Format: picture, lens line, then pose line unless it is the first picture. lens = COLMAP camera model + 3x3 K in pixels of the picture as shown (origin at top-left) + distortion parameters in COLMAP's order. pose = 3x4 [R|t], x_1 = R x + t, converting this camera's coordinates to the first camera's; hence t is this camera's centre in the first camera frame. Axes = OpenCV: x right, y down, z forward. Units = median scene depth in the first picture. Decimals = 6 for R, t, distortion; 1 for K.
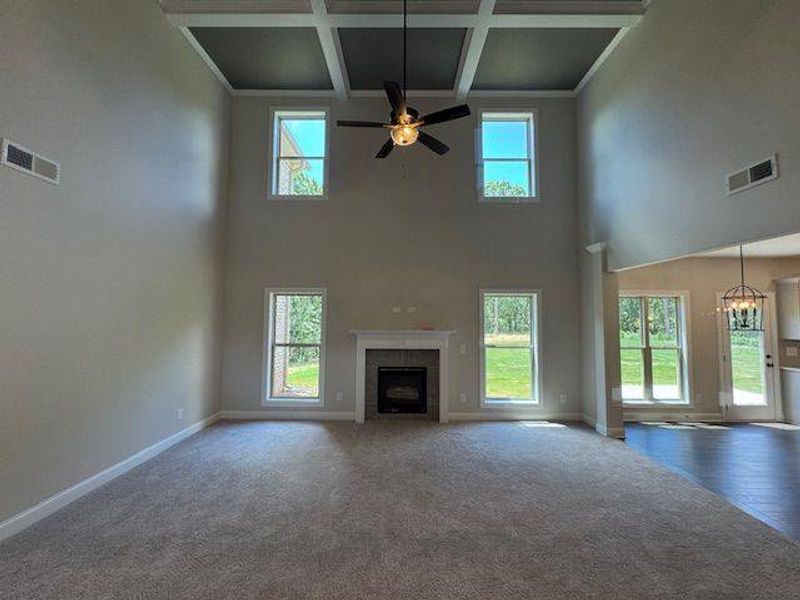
lens RADIAL K [[327.9, 0, 397.9], [0, 327.9, 299.3], [0, 0, 1]] dist [-0.004253, 0.000361]
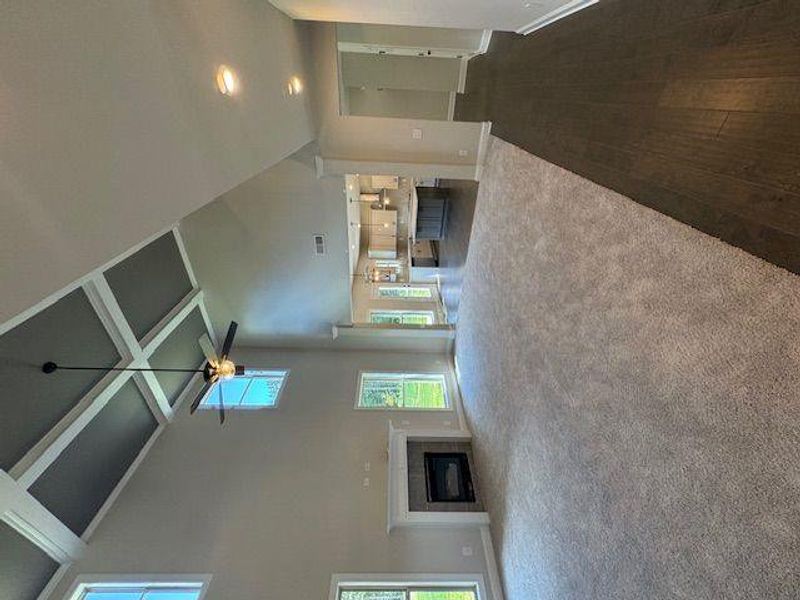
lens RADIAL K [[327.9, 0, 400.9], [0, 327.9, 302.2], [0, 0, 1]] dist [-0.004253, 0.000361]
pose [[-0.017789, -0.537749, 0.842917, -0.550629], [0.994936, 0.073893, 0.068138, 0.027860], [-0.098927, 0.839860, 0.533711, 0.043329]]
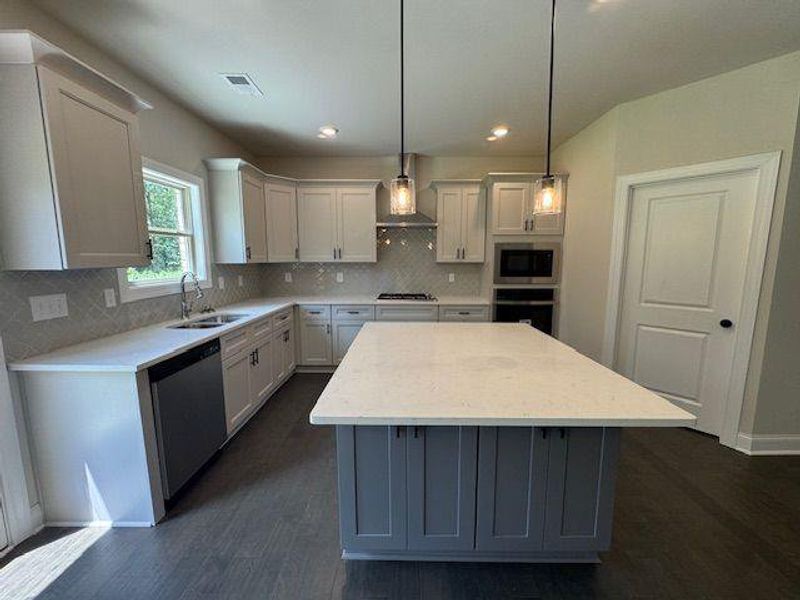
lens RADIAL K [[327.9, 0, 401.0], [0, 327.9, 302.6], [0, 0, 1]] dist [-0.004253, 0.000361]
pose [[-0.028377, -0.142947, 0.989323, 0.905657], [-0.065638, 0.987852, 0.140852, 0.091245], [-0.997440, -0.060941, -0.037415, 0.684761]]
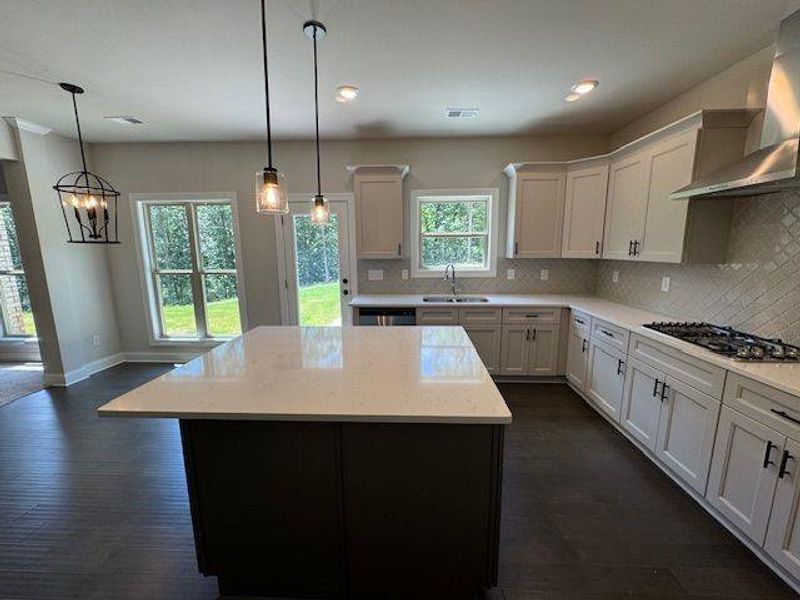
lens RADIAL K [[327.9, 0, 402.5], [0, 327.9, 302.3], [0, 0, 1]] dist [-0.004253, 0.000361]
pose [[0.999708, -0.009959, -0.022000, 1.326268], [0.014710, 0.973625, 0.227680, 0.055481], [0.019153, -0.227937, 0.973487, 0.272310]]
